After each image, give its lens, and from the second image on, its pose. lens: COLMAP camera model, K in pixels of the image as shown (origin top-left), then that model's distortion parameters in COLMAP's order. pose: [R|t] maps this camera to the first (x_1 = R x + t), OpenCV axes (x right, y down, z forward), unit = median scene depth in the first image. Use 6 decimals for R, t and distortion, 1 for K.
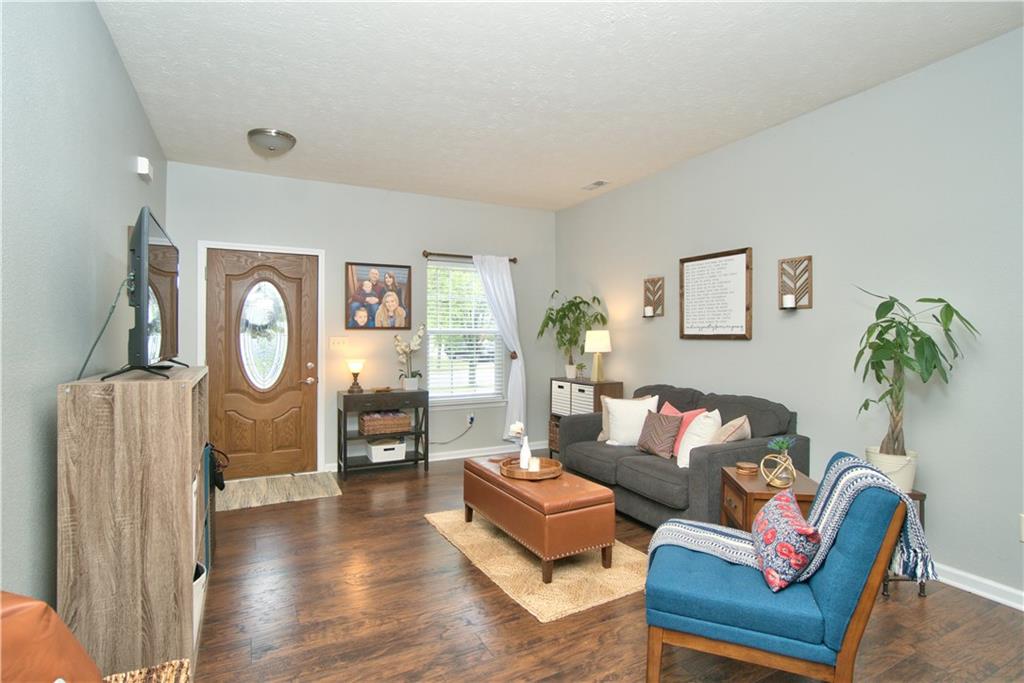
lens RADIAL K [[517.1, 0, 512.0], [0, 517.1, 341.5], [0, 0, 1]] dist [0.000047, 0.000024]
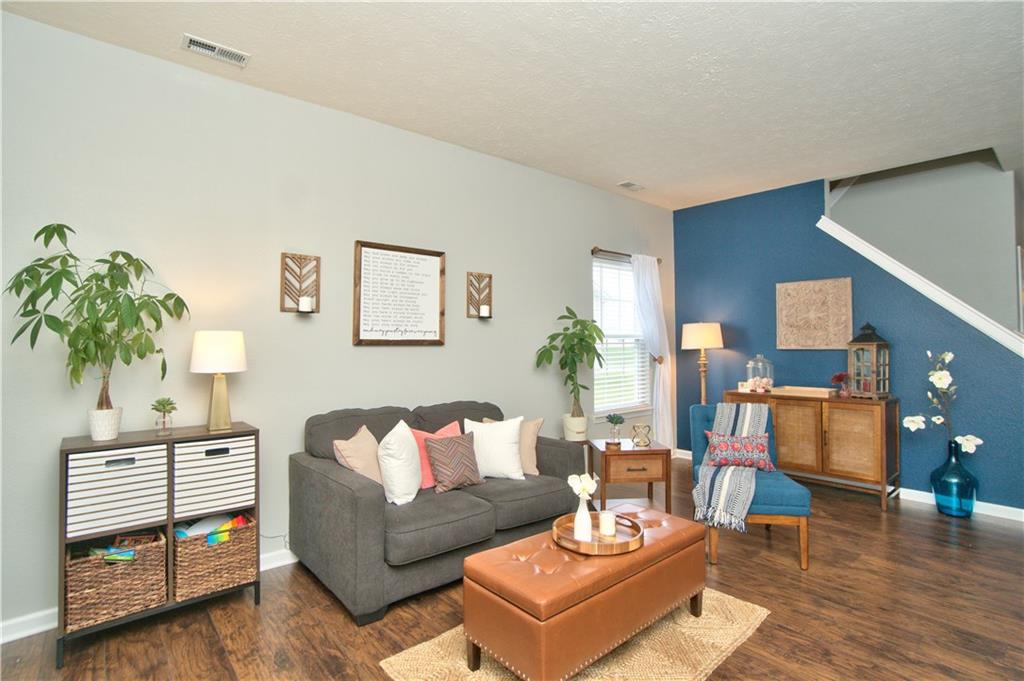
lens RADIAL K [[514.5, 0, 512.0], [0, 514.5, 340.5], [0, 0, 1]] dist [-0.003141, -0.000577]
pose [[-0.218212, 0.004563, 0.975891, -0.527171], [0.010443, 0.999943, -0.002341, -0.008801], [-0.975845, 0.009681, -0.218248, 1.077873]]
